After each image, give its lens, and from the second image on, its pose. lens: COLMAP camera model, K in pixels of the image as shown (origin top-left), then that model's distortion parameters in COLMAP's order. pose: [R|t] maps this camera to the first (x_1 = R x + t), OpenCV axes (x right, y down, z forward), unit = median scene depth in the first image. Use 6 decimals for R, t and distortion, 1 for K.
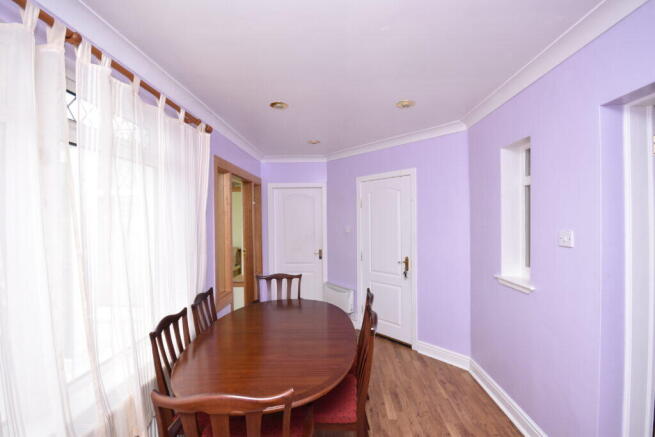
lens RADIAL K [[286.2, 0, 331.0], [0, 286.2, 219.3], [0, 0, 1]] dist [-0.000348, -0.008606]
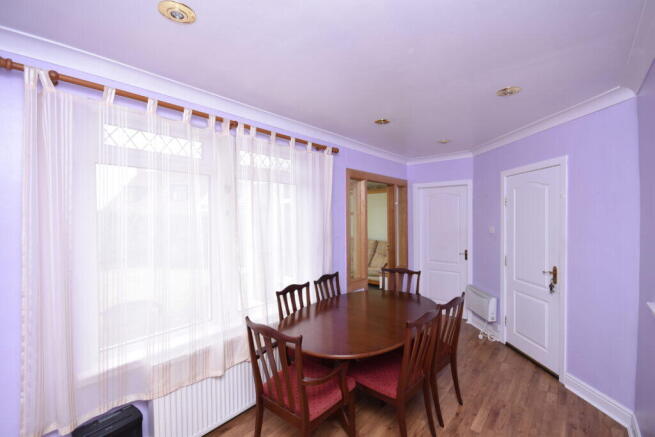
lens RADIAL K [[286.2, 0, 331.0], [0, 286.2, 219.3], [0, 0, 1]] dist [-0.000348, -0.008606]
pose [[0.772042, 0.010177, -0.635490, 0.297441], [0.001054, 0.999850, 0.017291, -0.017390], [0.635571, -0.014019, 0.771915, -0.022645]]
